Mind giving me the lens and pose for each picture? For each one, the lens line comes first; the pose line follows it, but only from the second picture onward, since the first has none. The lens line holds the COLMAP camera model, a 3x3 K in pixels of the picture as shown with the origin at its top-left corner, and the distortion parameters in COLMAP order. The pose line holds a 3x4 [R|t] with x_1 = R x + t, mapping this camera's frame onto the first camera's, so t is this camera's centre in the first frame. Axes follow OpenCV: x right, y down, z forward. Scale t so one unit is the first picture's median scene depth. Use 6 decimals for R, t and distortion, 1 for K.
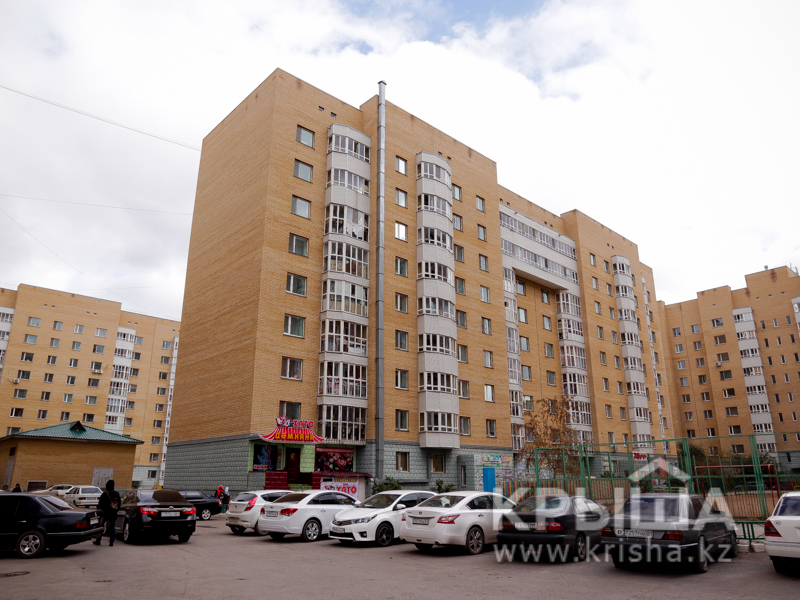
lens RADIAL K [[584.2, 0, 399.3], [0, 584.2, 299.1], [0, 0, 1]] dist [-0.067060, 0.034248]
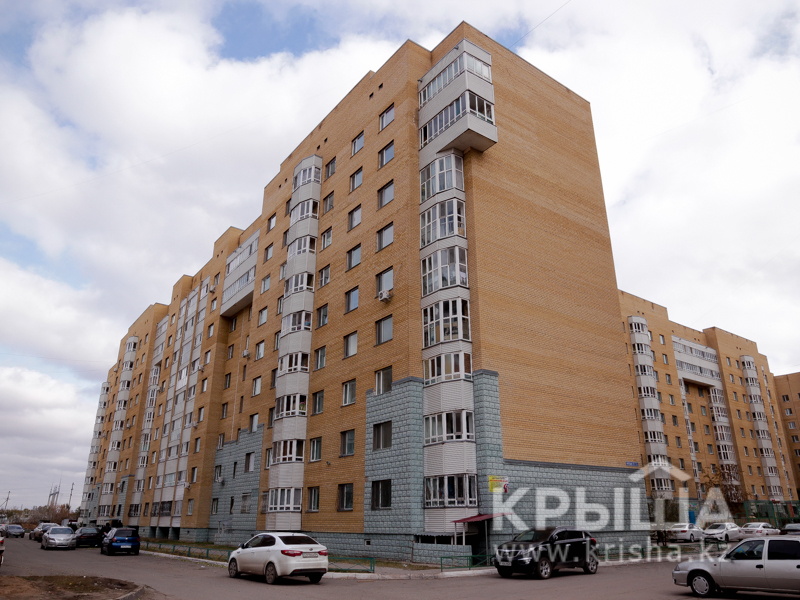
lens RADIAL K [[584.2, 0, 398.0], [0, 584.2, 299.3], [0, 0, 1]] dist [-0.067060, 0.034248]
pose [[0.993238, -0.039483, -0.109180, -0.344004], [0.032687, 0.997456, -0.063353, -0.172582], [0.111404, 0.059355, 0.992001, -0.545460]]
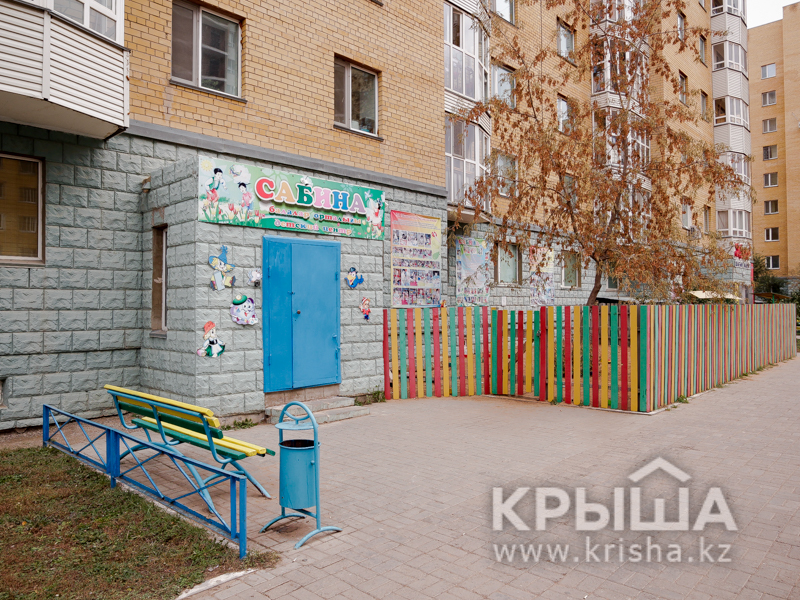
lens RADIAL K [[584.2, 0, 400.6], [0, 584.2, 302.7], [0, 0, 1]] dist [-0.067060, 0.034248]
pose [[0.998166, -0.000955, 0.060535, 0.131399], [-0.017305, 0.953662, 0.300381, 0.188184], [-0.058017, -0.300878, 0.951896, 0.603217]]
